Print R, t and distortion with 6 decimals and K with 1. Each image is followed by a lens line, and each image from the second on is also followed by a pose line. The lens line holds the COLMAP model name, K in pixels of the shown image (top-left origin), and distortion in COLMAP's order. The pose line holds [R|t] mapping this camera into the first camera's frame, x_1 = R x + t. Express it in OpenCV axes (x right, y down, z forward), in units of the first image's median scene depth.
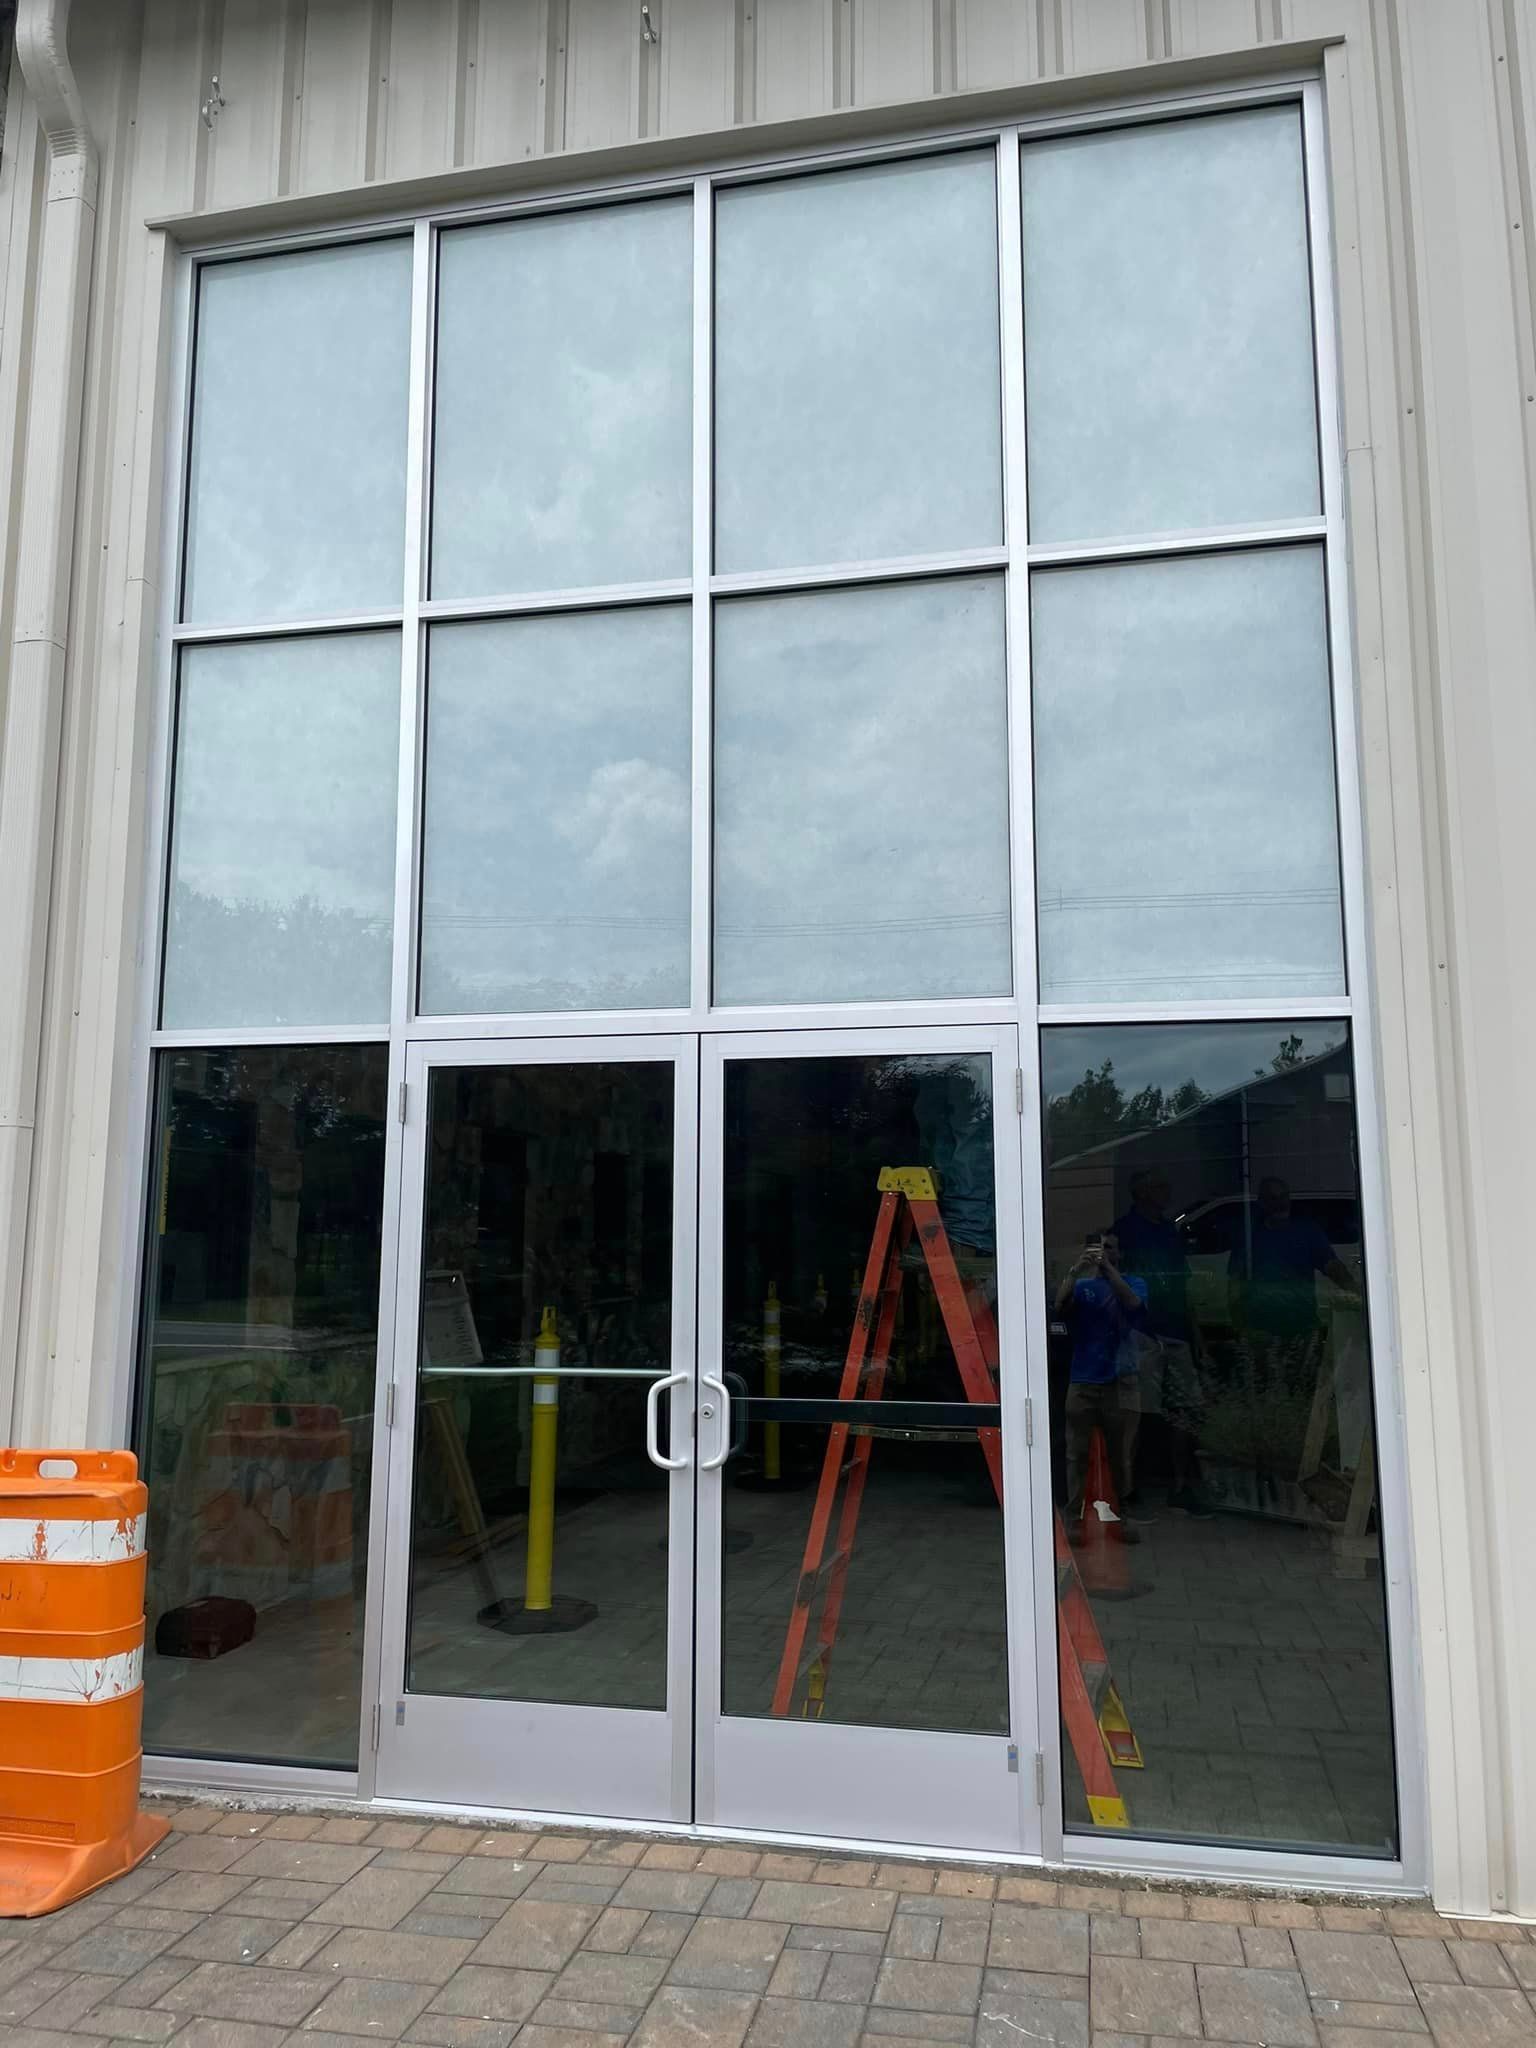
lens RADIAL K [[1542.5, 0, 746.9], [0, 1542.5, 1027.6], [0, 0, 1]] dist [0.031230, -0.047521]
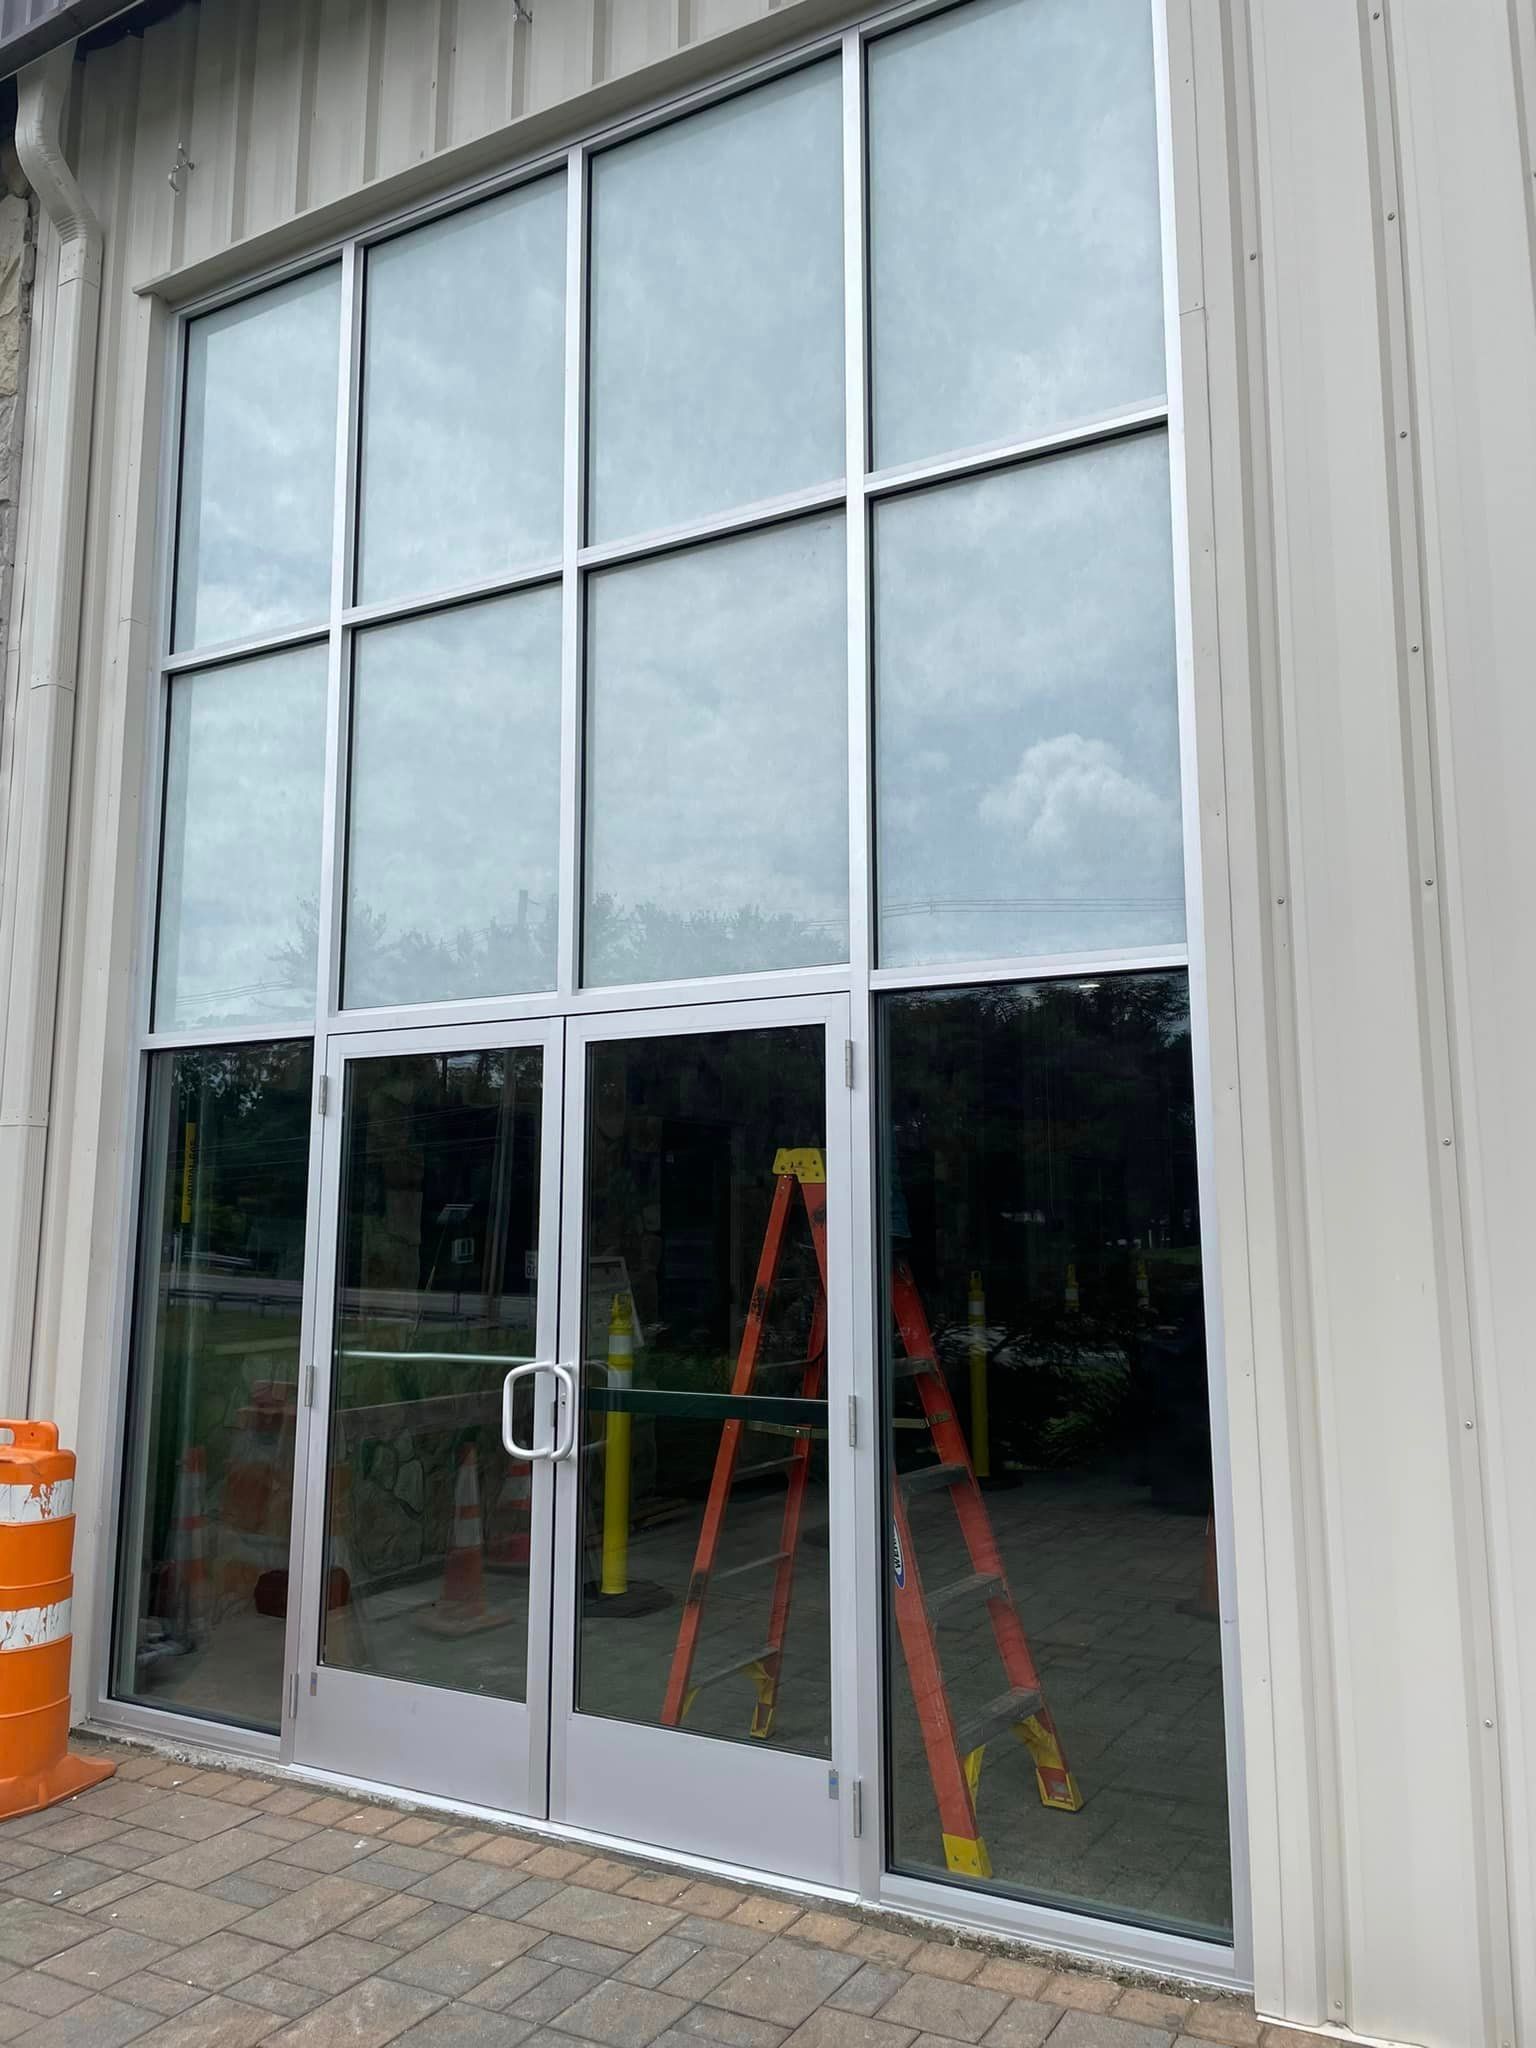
lens RADIAL K [[1542.5, 0, 758.0], [0, 1542.5, 1017.3], [0, 0, 1]] dist [0.031230, -0.047521]
pose [[0.958818, -0.041119, -0.281028, 0.367453], [0.041412, 0.999130, -0.004898, 0.014489], [0.280984, -0.006942, 0.959687, 0.091453]]
